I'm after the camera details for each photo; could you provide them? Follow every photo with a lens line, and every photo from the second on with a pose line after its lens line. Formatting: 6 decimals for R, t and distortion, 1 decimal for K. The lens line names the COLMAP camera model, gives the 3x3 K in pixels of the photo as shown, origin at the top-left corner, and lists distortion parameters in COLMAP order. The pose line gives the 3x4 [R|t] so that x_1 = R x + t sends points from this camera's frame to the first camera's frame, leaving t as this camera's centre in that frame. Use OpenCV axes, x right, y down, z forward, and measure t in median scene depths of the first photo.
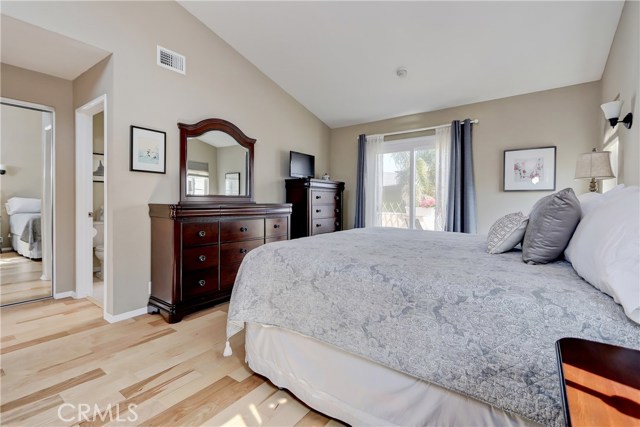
lens RADIAL K [[299.0, 0, 324.8], [0, 299.0, 204.4], [0, 0, 1]] dist [-0.000195, 0.000081]
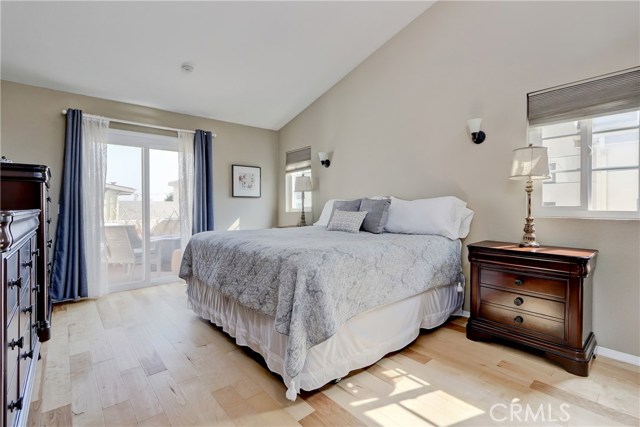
lens RADIAL K [[287.8, 0, 319.0], [0, 287.8, 209.8], [0, 0, 1]] dist [0.000601, 0.000047]
pose [[0.225079, -0.016670, 0.974198, -1.101963], [0.015436, 0.999789, 0.013541, 0.000833], [-0.974218, 0.011990, 0.225289, 0.806301]]
